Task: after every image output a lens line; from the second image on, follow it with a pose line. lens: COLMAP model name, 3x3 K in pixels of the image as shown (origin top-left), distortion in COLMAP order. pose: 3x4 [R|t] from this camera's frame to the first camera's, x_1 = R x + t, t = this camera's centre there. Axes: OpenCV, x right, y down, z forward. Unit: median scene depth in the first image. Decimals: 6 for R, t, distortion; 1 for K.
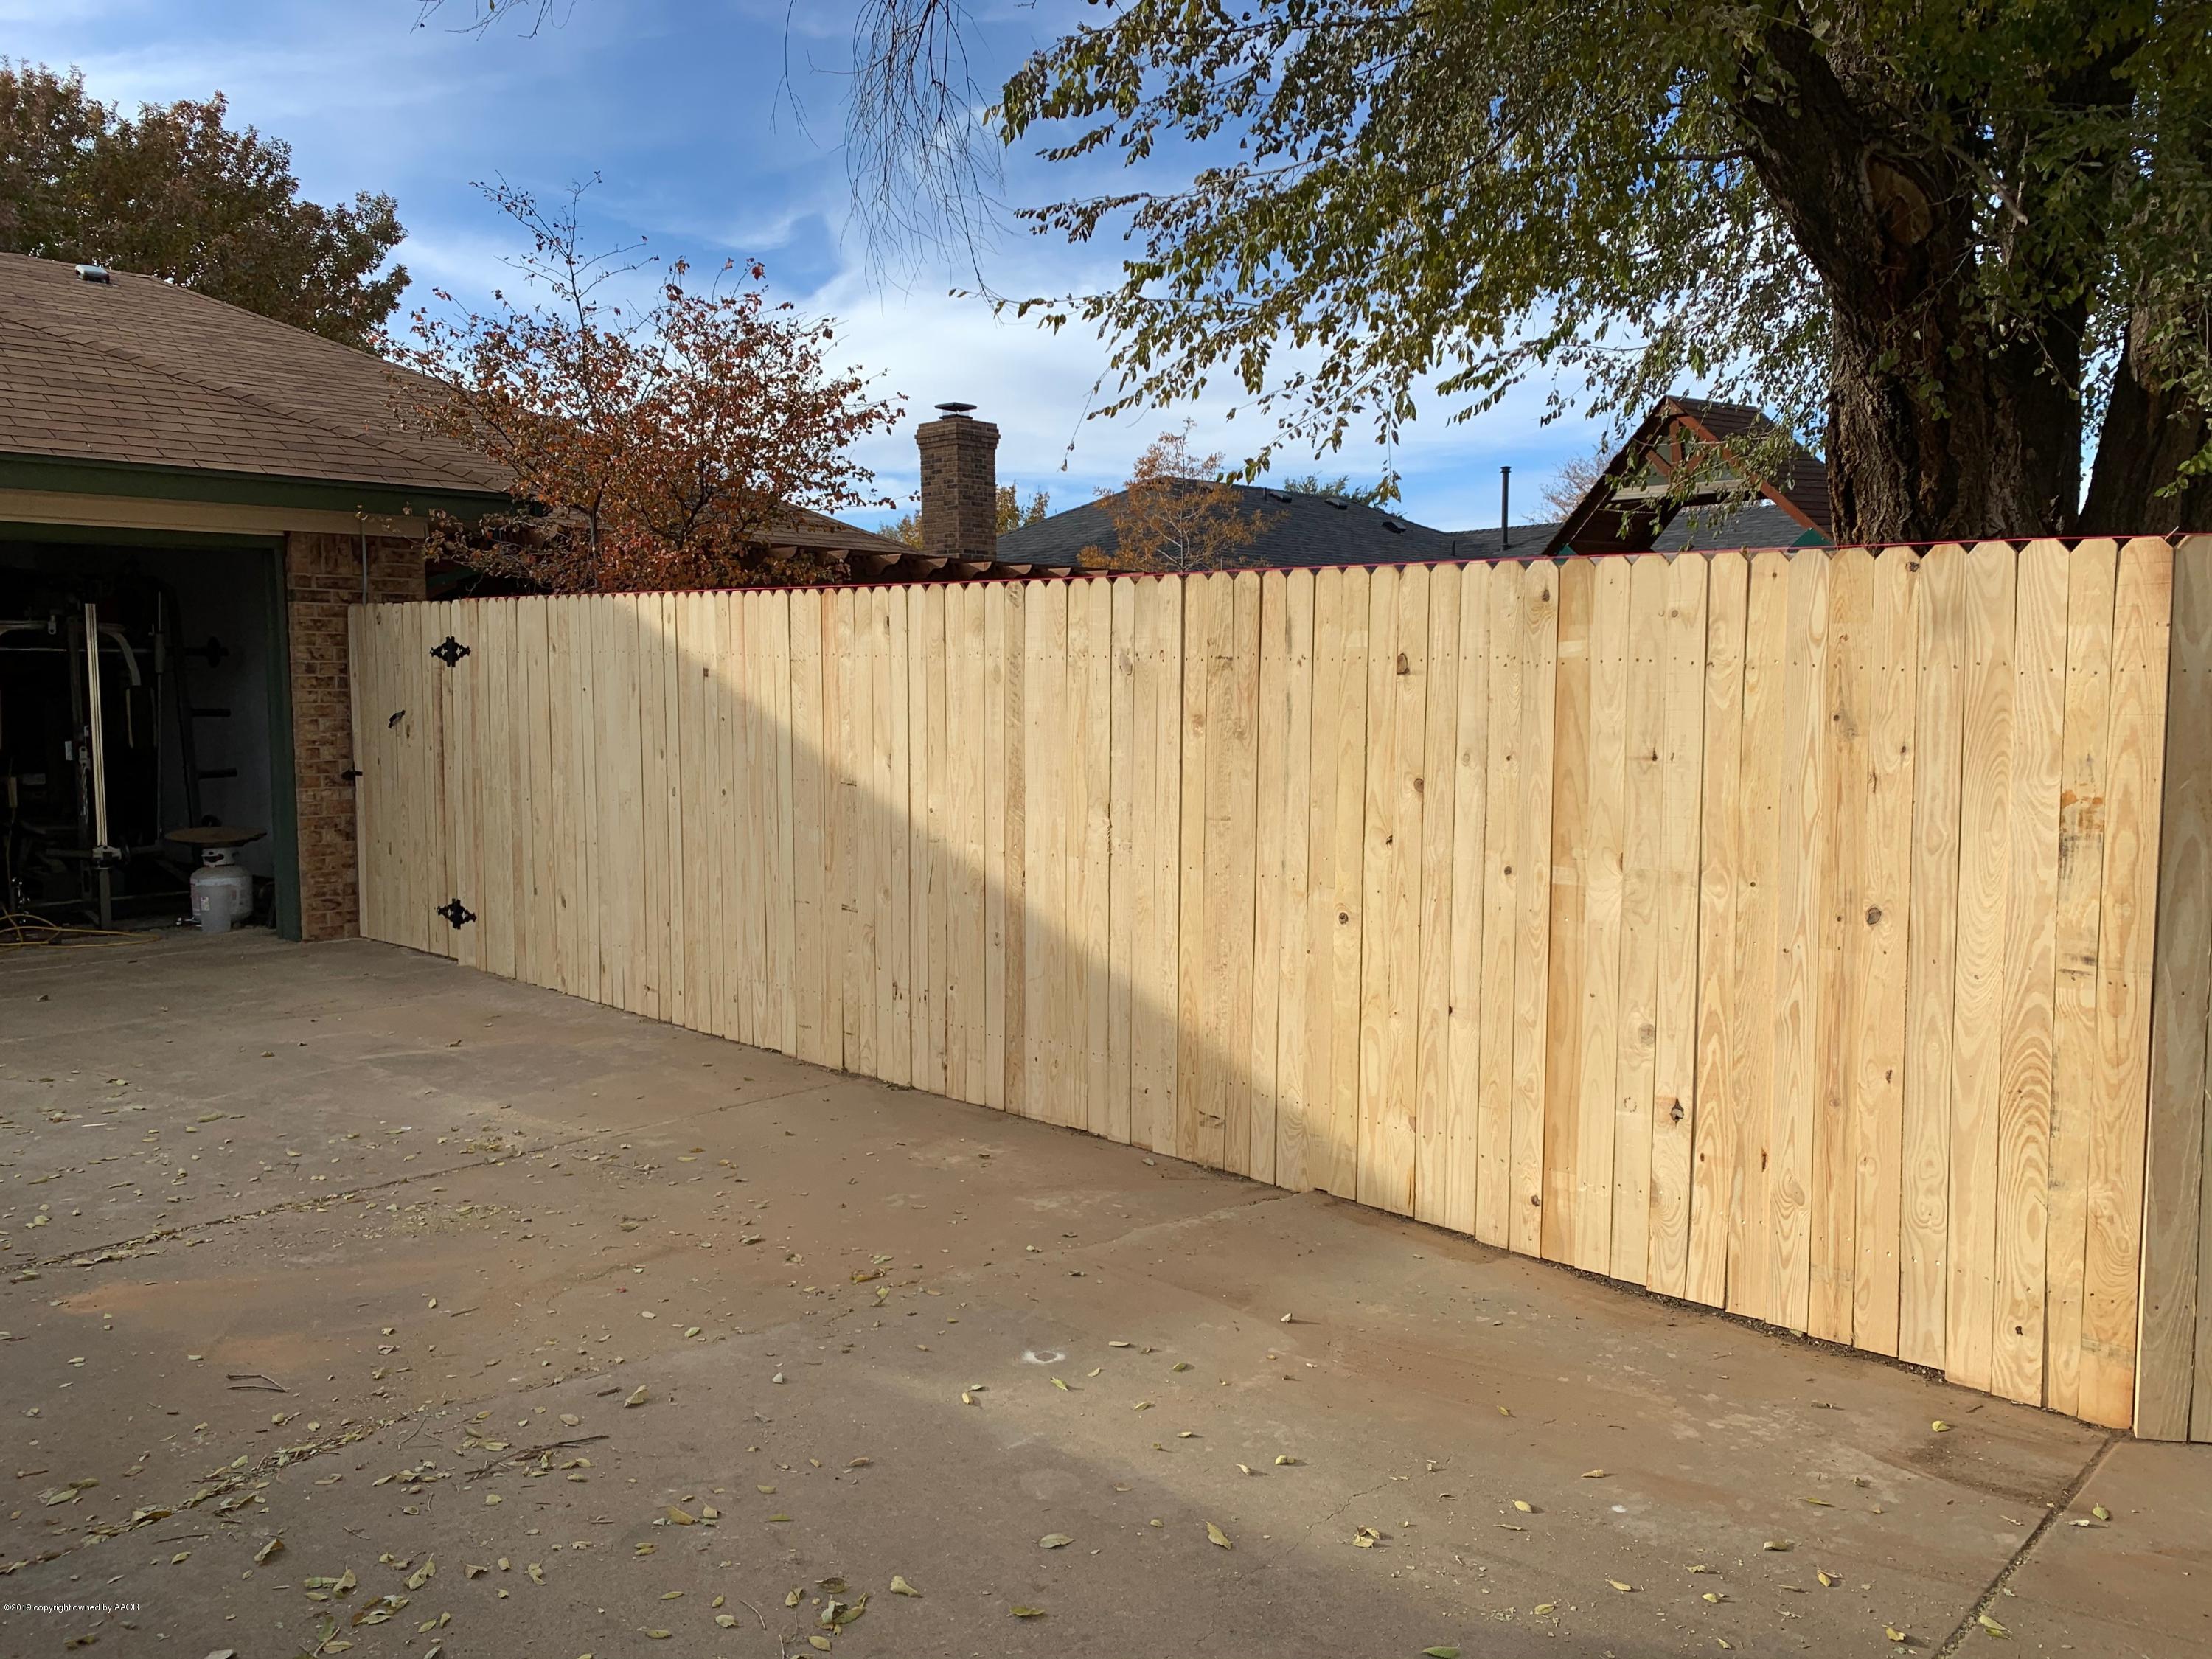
lens RADIAL K [[1693.4, 0, 1103.2], [0, 1693.4, 831.6], [0, 0, 1]] dist [0.005739, -0.003997]
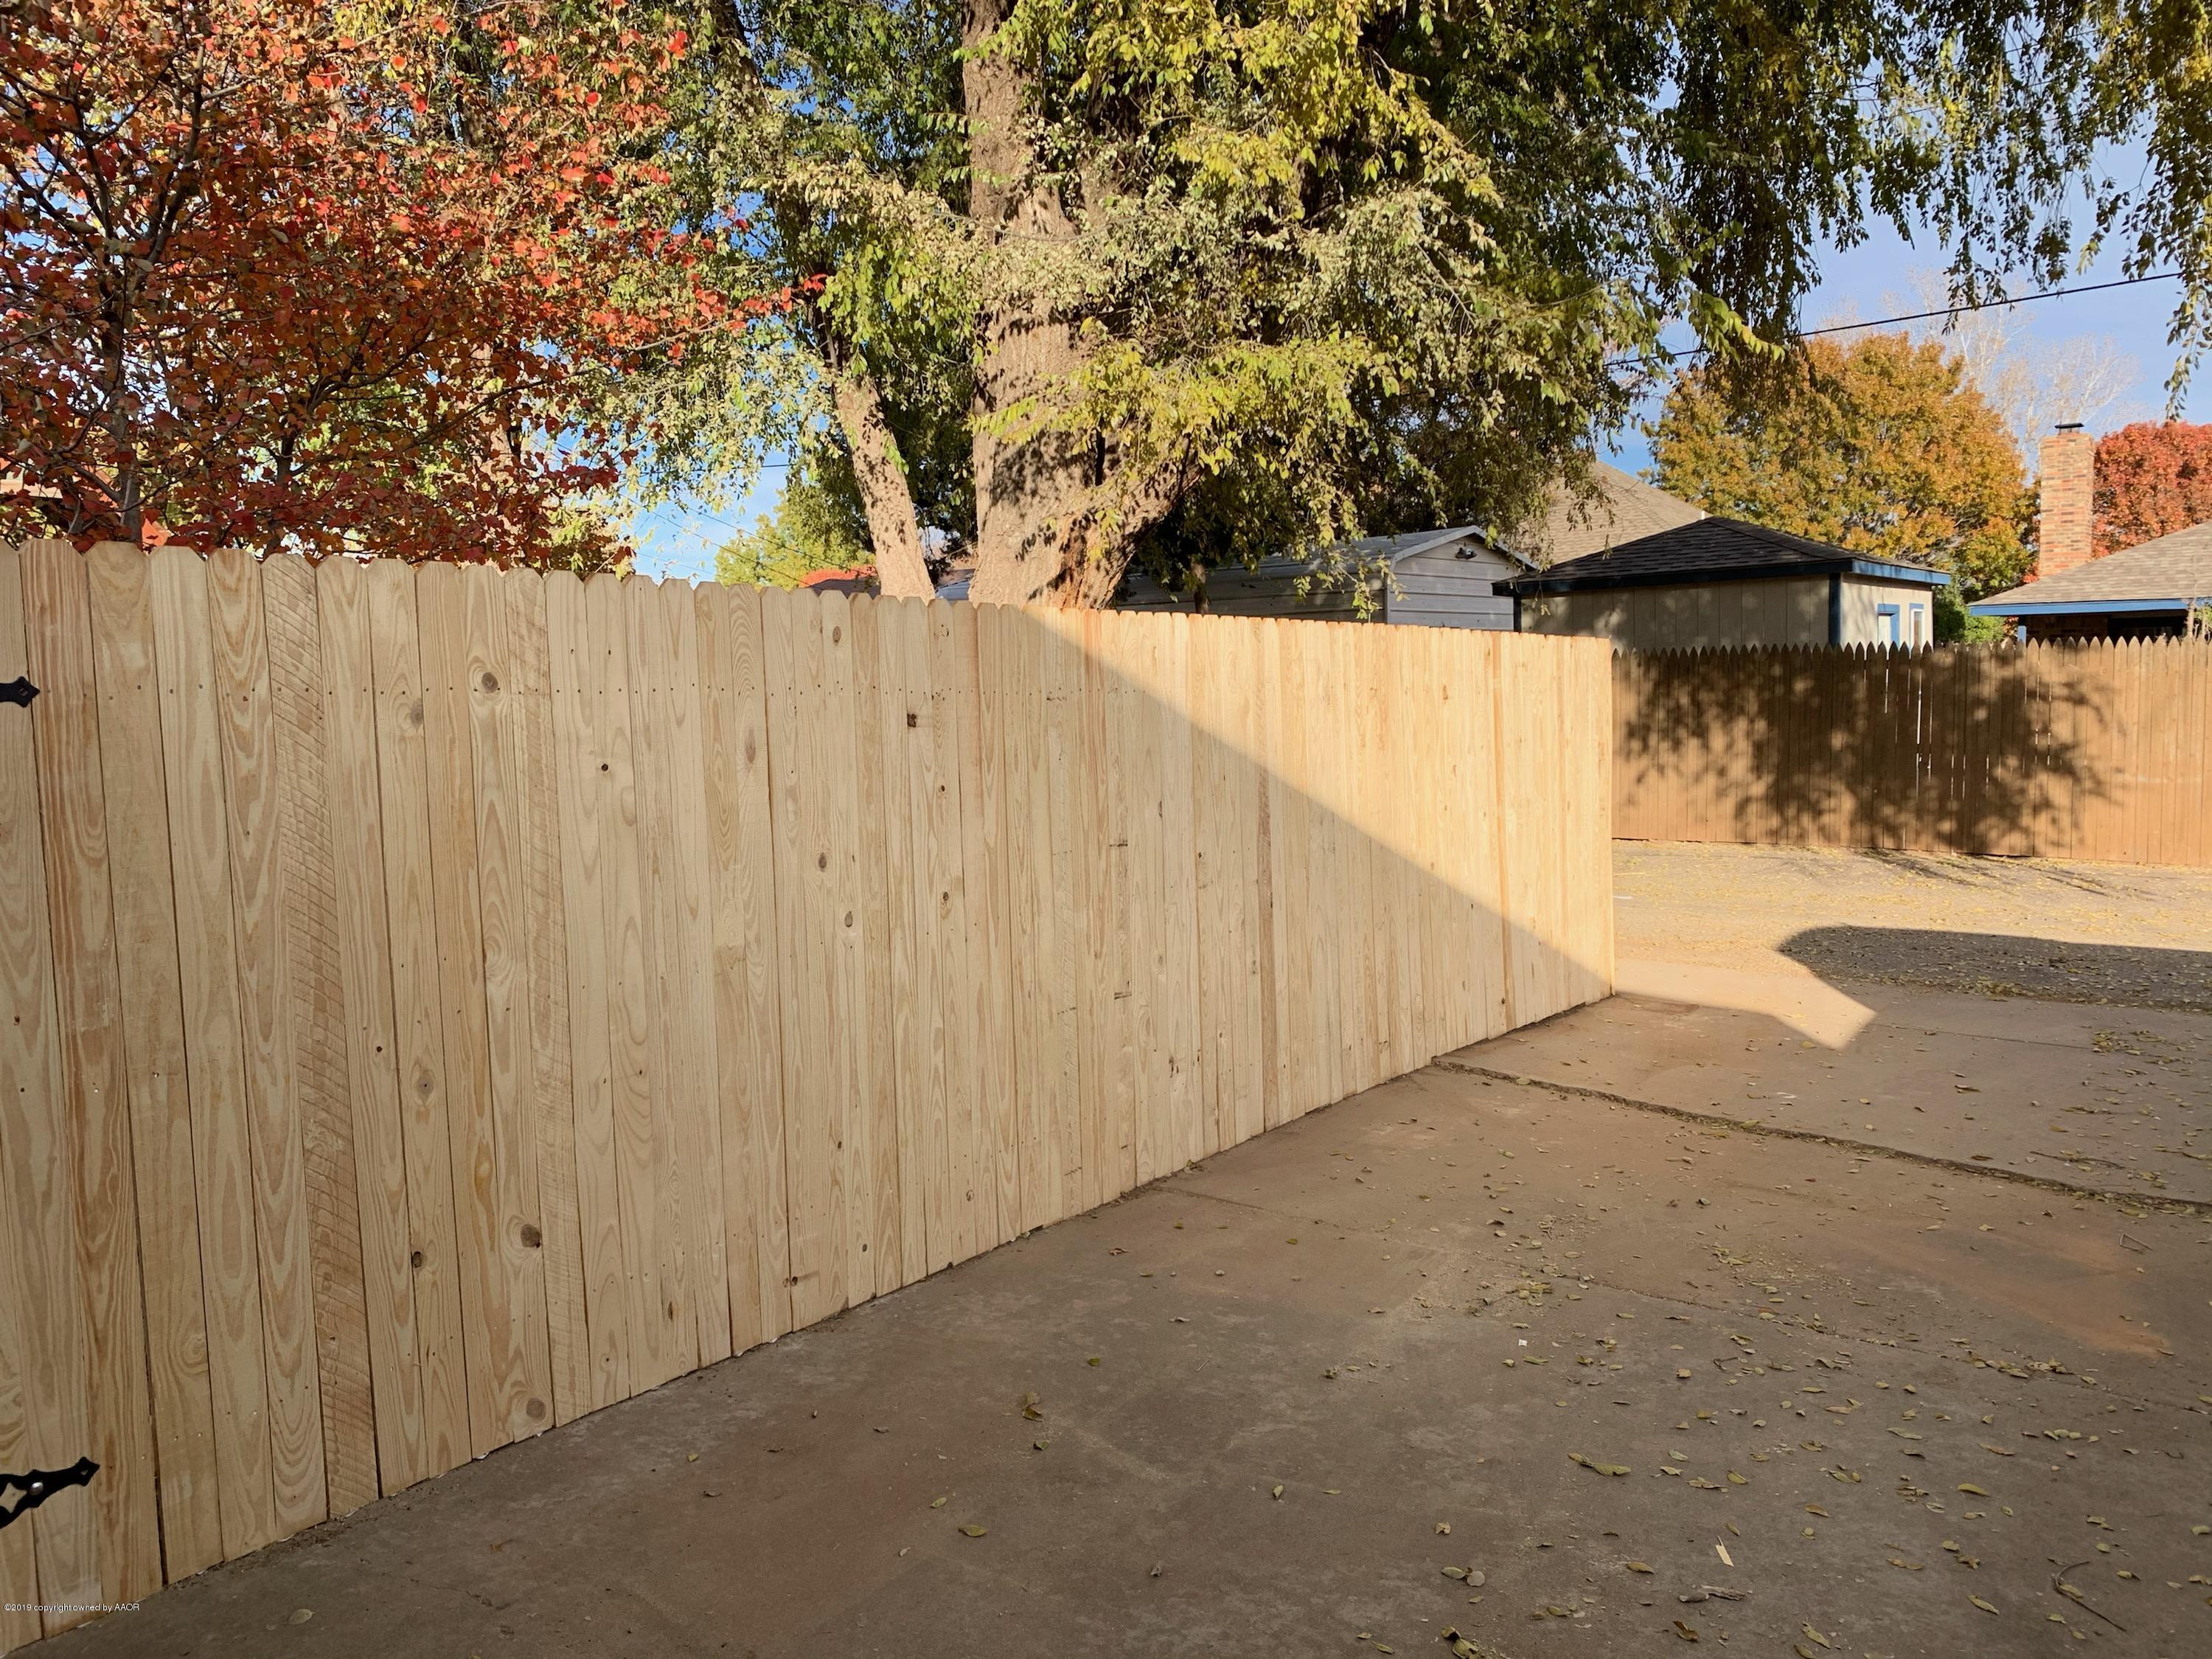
lens RADIAL K [[1705.4, 0, 1105.8], [0, 1705.4, 819.9], [0, 0, 1]] dist [0.000322, -0.001878]
pose [[-0.117668, -0.080686, 0.989770, -1.114271], [0.111793, 0.989282, 0.093936, -0.137081], [-0.986740, 0.121703, -0.107387, 1.249775]]
